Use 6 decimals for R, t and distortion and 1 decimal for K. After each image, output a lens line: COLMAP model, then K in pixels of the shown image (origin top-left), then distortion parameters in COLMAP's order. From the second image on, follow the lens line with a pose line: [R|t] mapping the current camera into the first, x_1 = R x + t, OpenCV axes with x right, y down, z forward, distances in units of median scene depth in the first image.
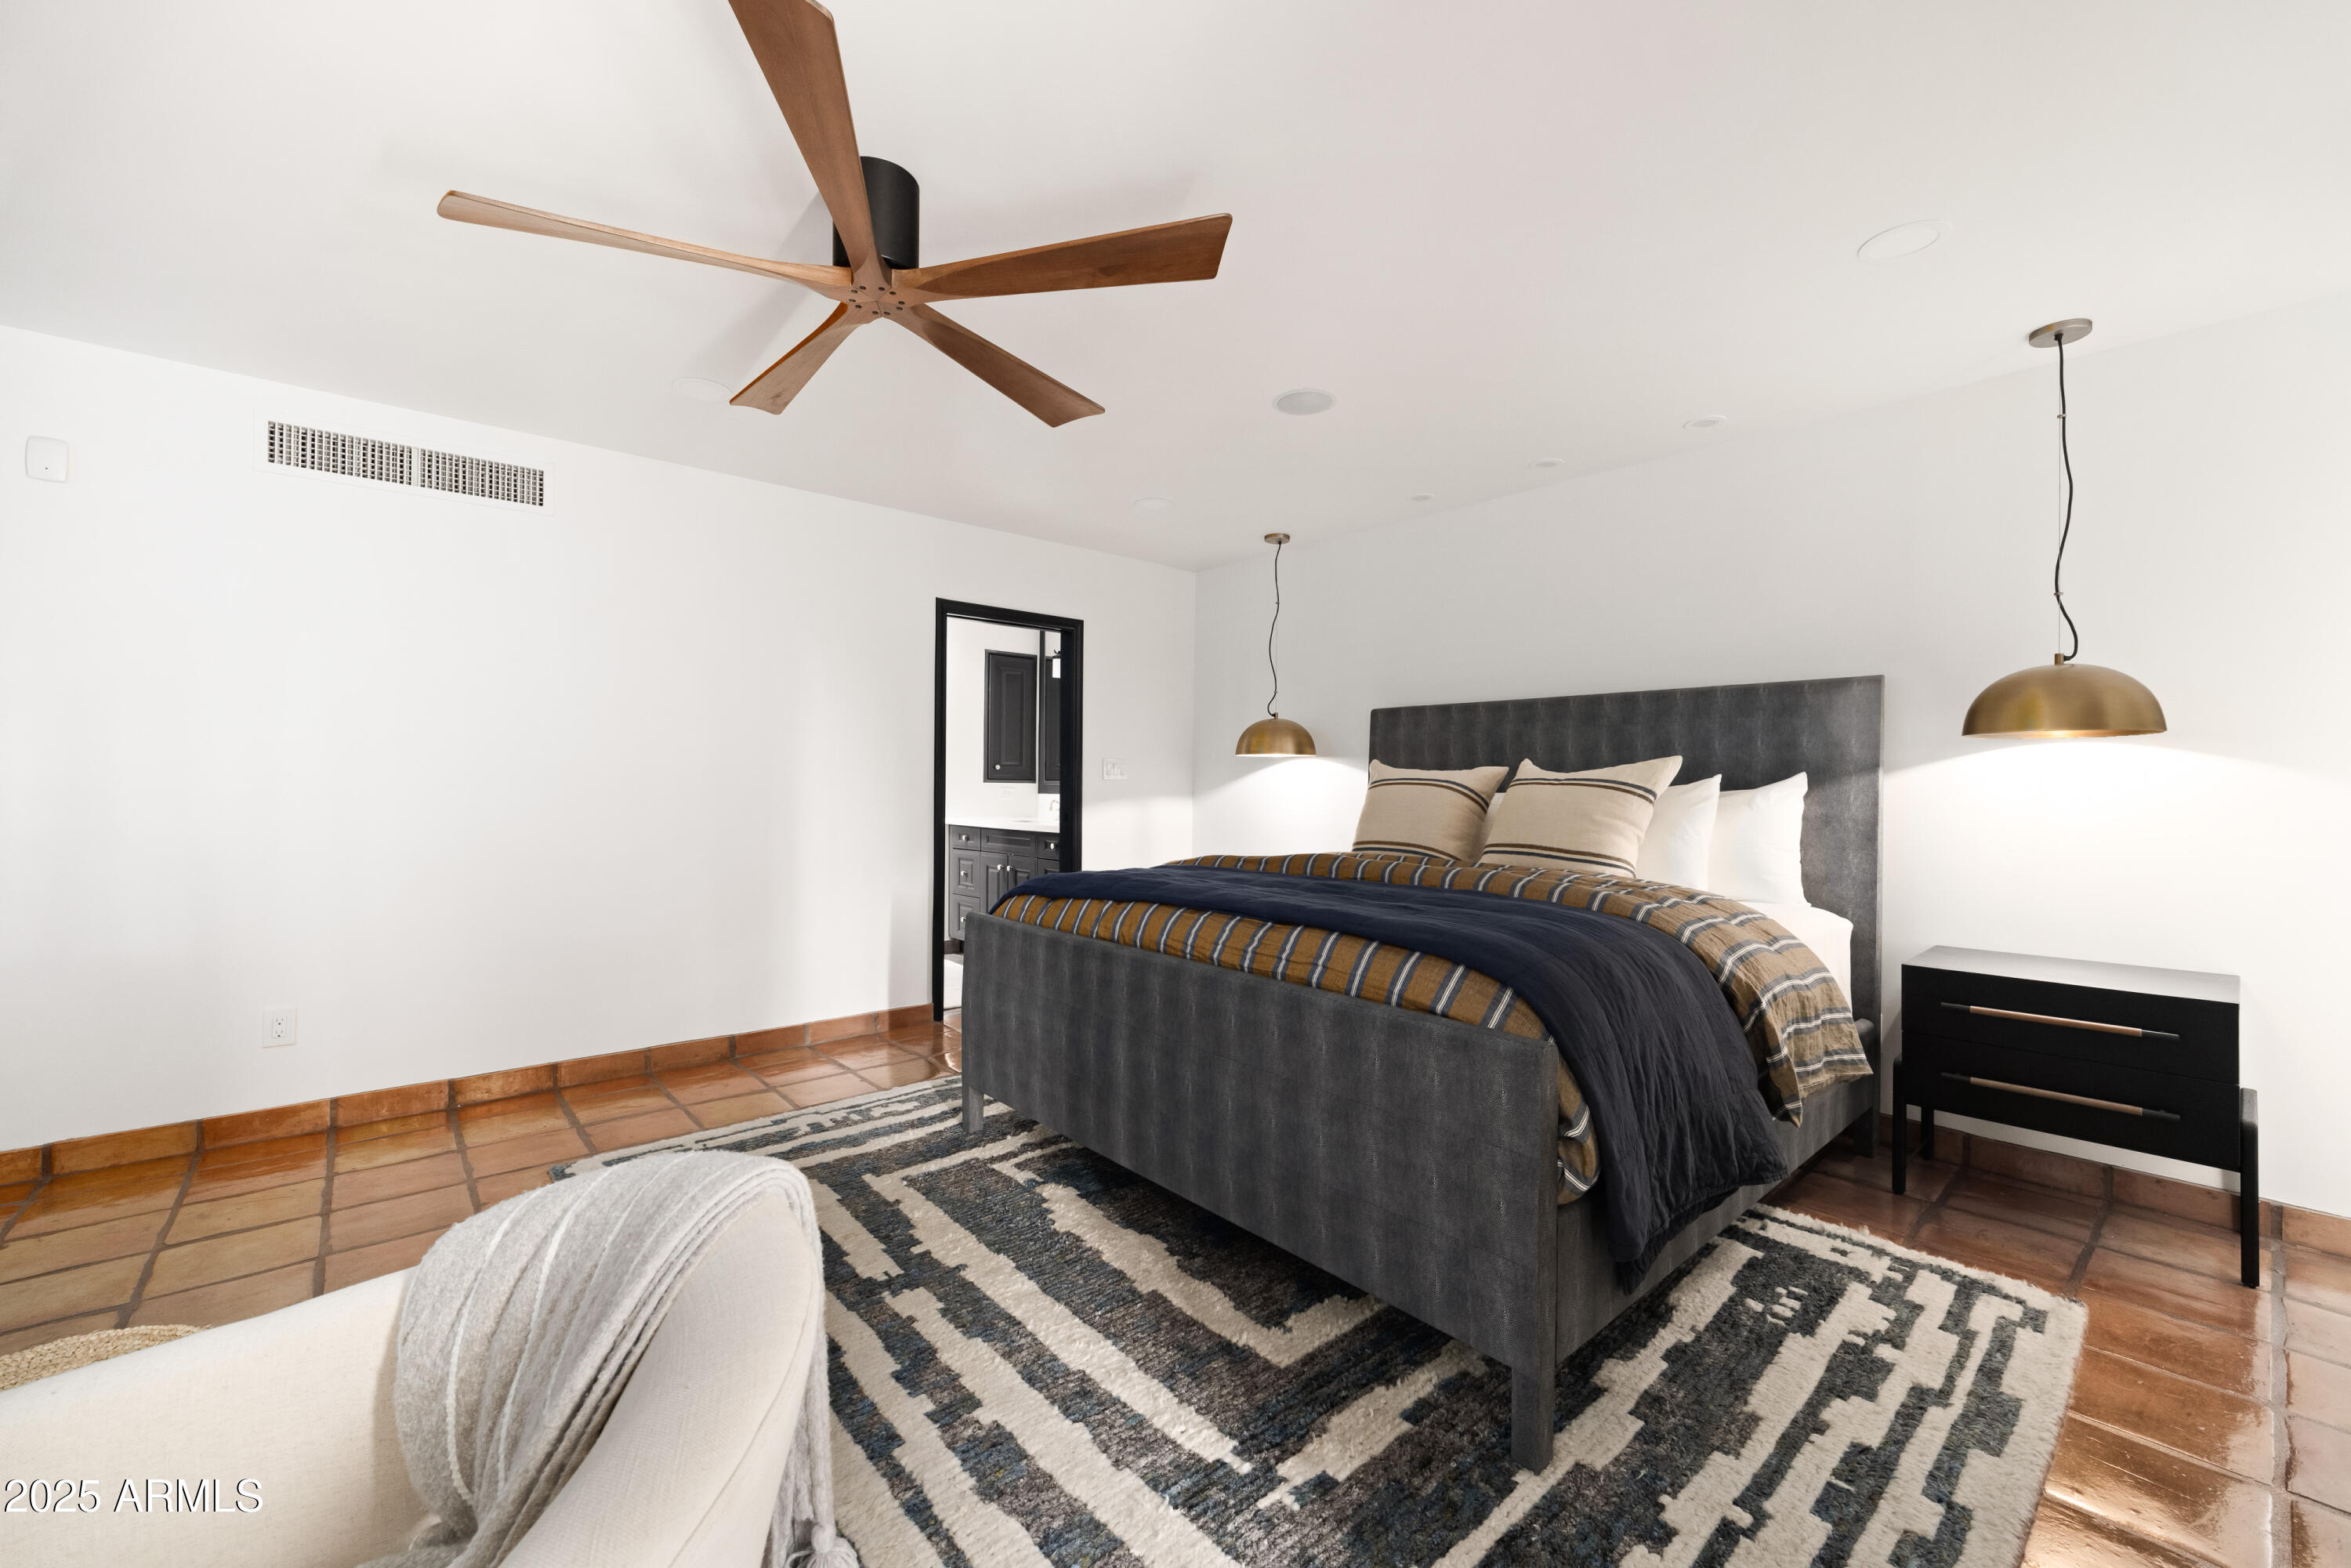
lens RADIAL K [[934.2, 0, 1175.5], [0, 934.2, 784.0], [0, 0, 1]] dist [-0.000847, -0.000073]
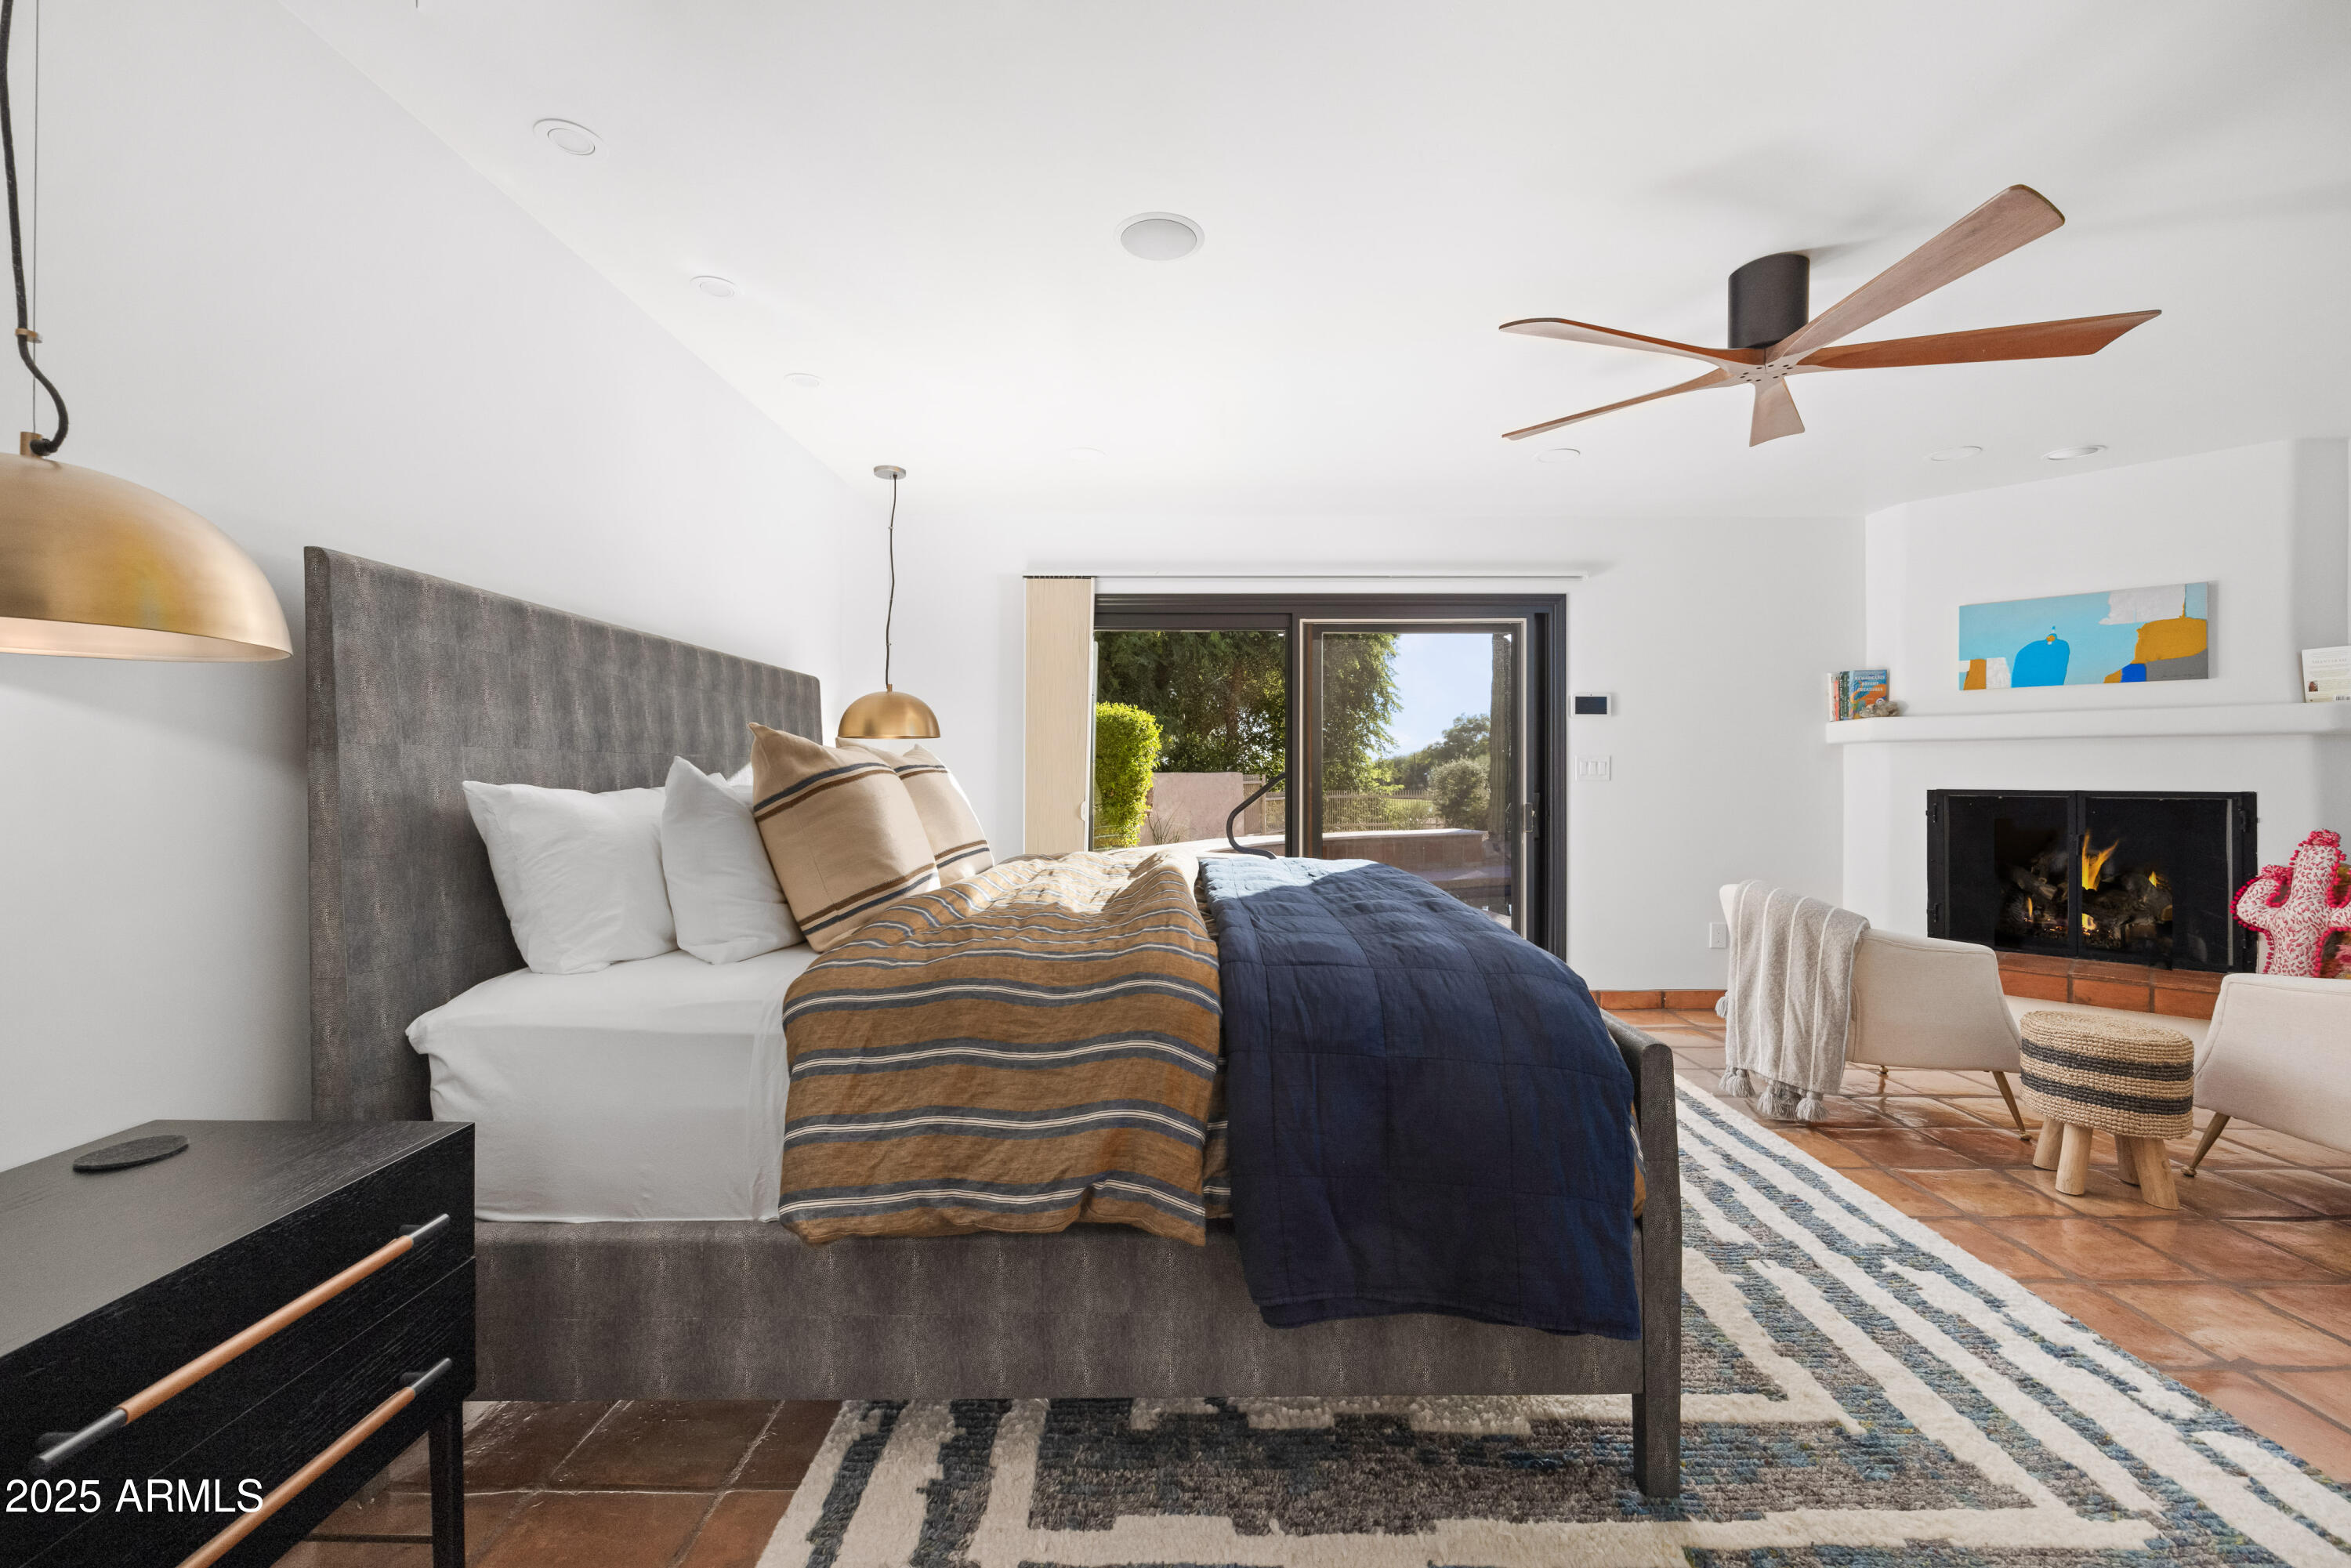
lens RADIAL K [[947.1, 0, 1175.5], [0, 947.1, 784.0], [0, 0, 1]] dist [0.000050, -0.000347]
pose [[-0.752871, -0.009668, 0.658097, -0.385277], [0.000085, 0.999891, 0.014786, -0.001113], [-0.658168, 0.011188, -0.752788, 1.687198]]
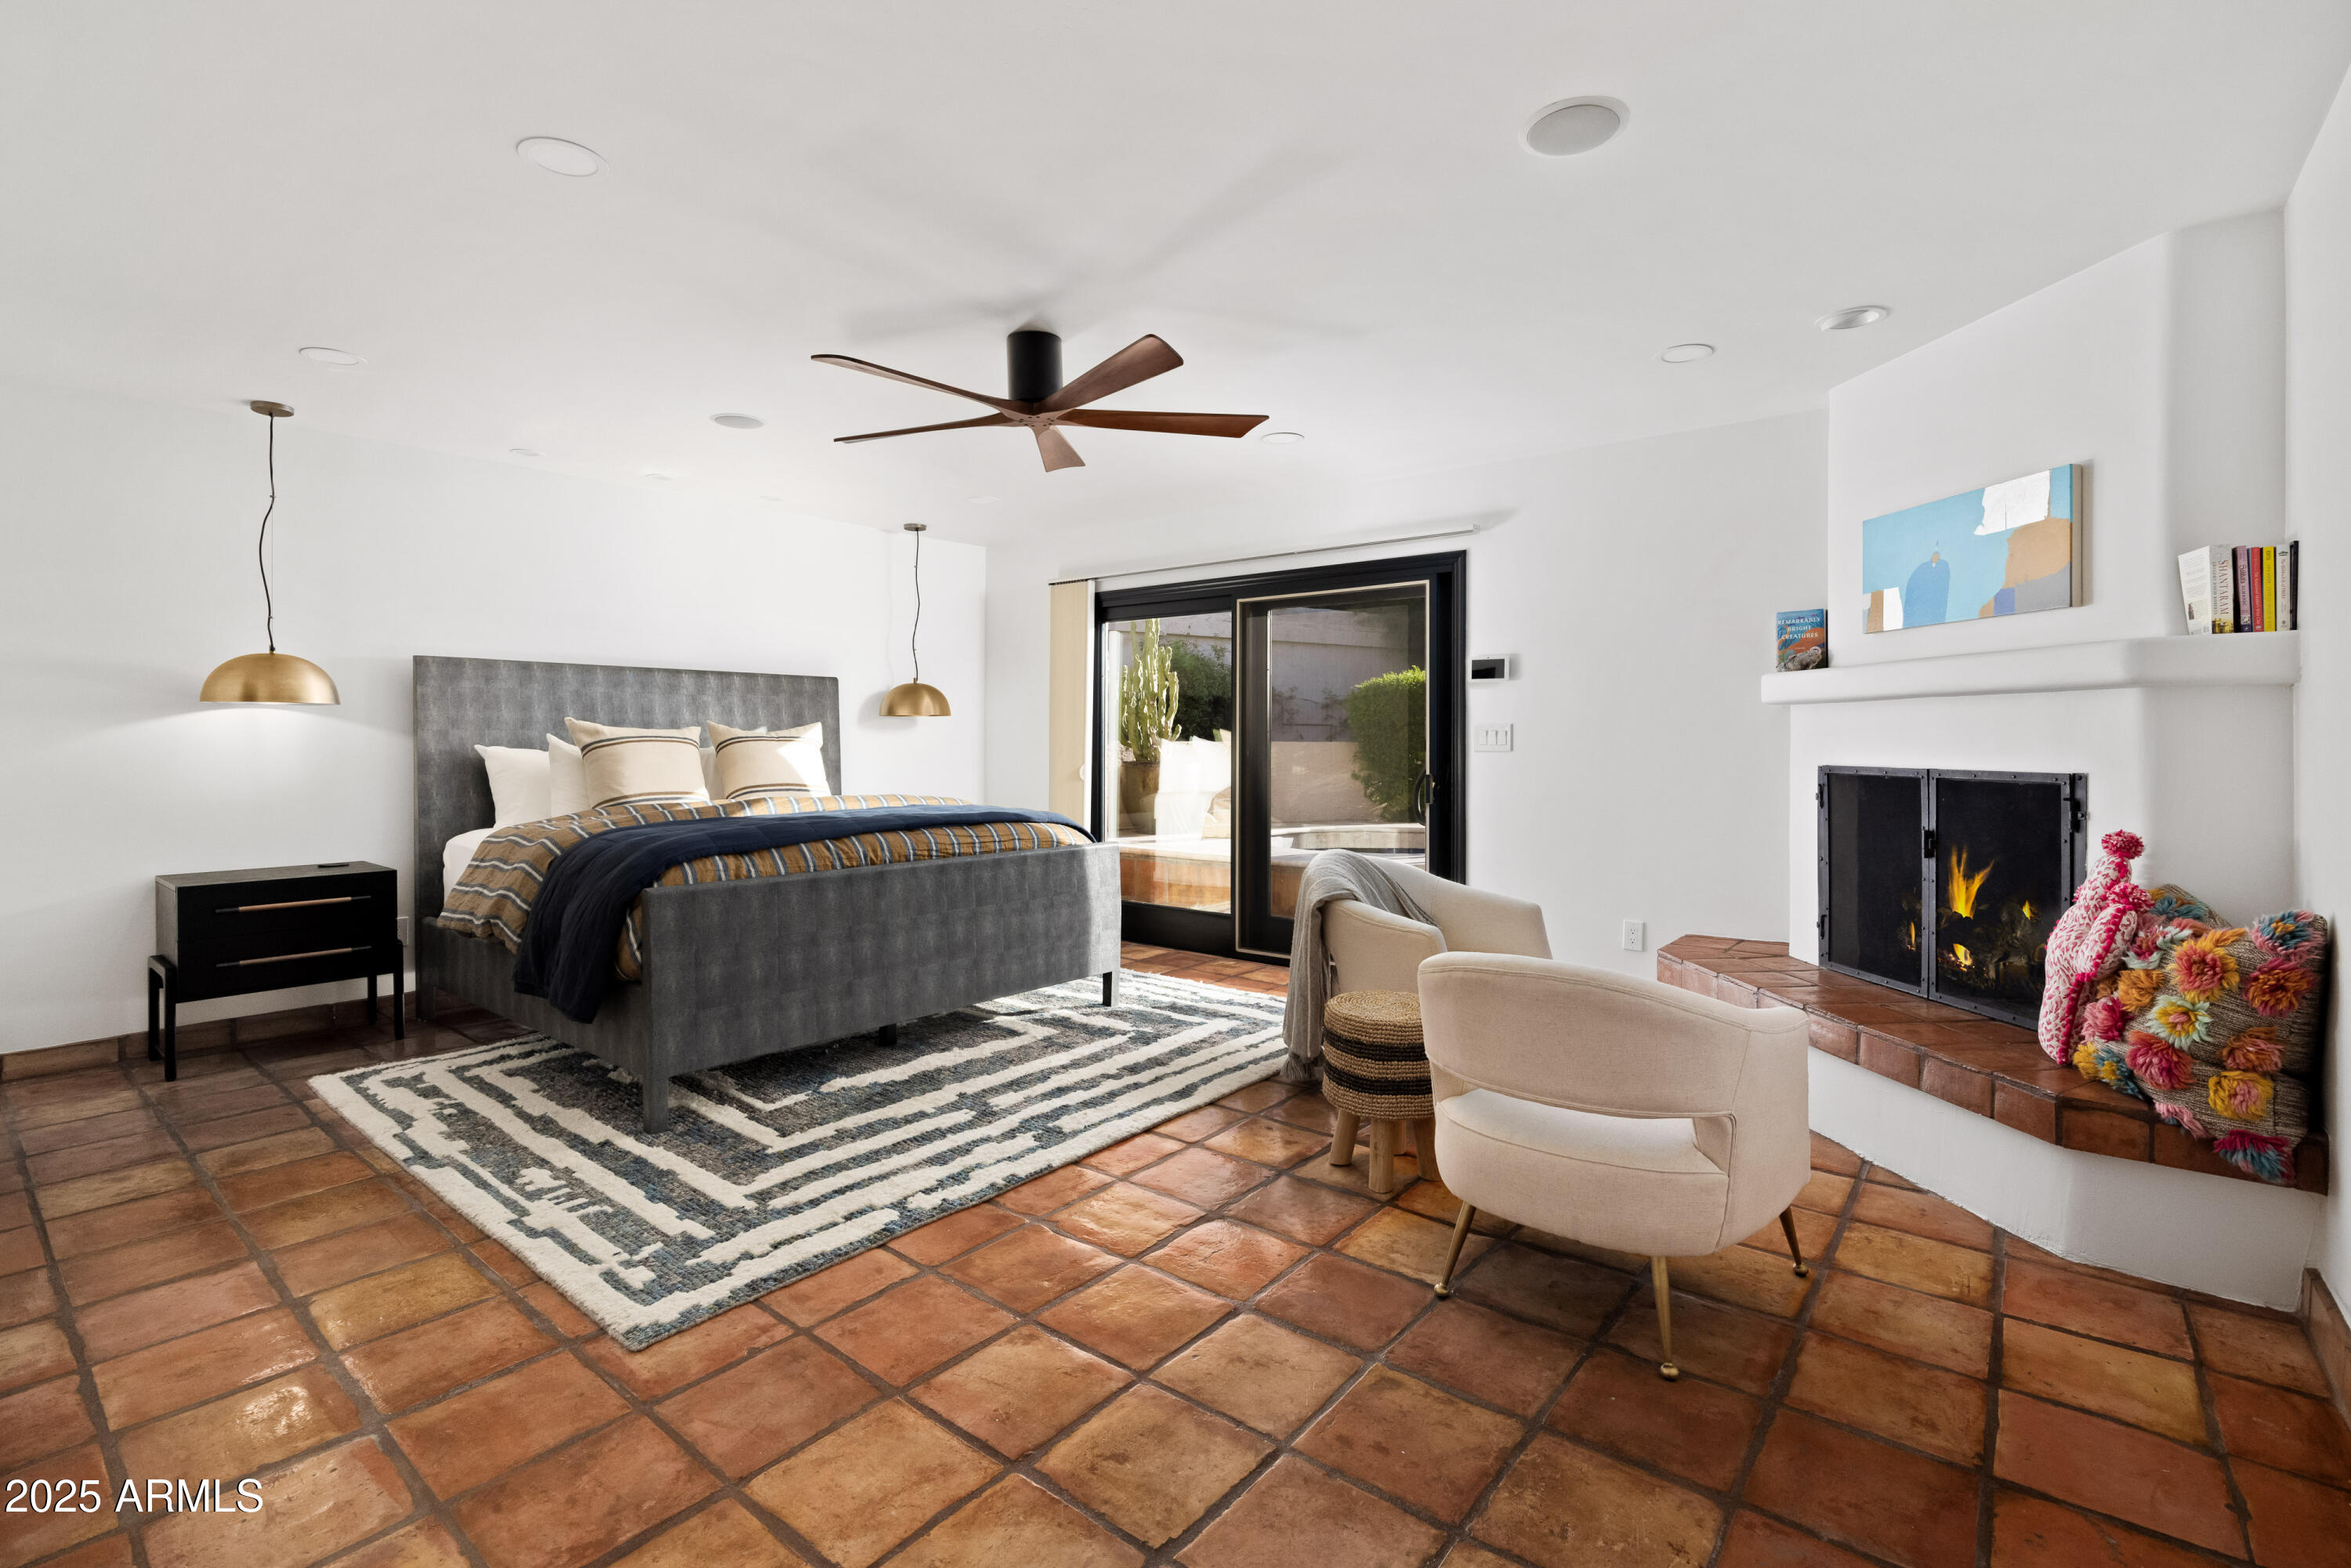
lens RADIAL K [[1067.9, 0, 1181.4], [0, 1067.9, 759.1], [0, 0, 1]] dist [-0.000672, -0.000010]
pose [[-0.172835, -0.023272, 0.984676, -1.436557], [0.000460, 0.999719, 0.023708, -0.010396], [-0.984951, 0.004550, -0.172775, 0.748361]]
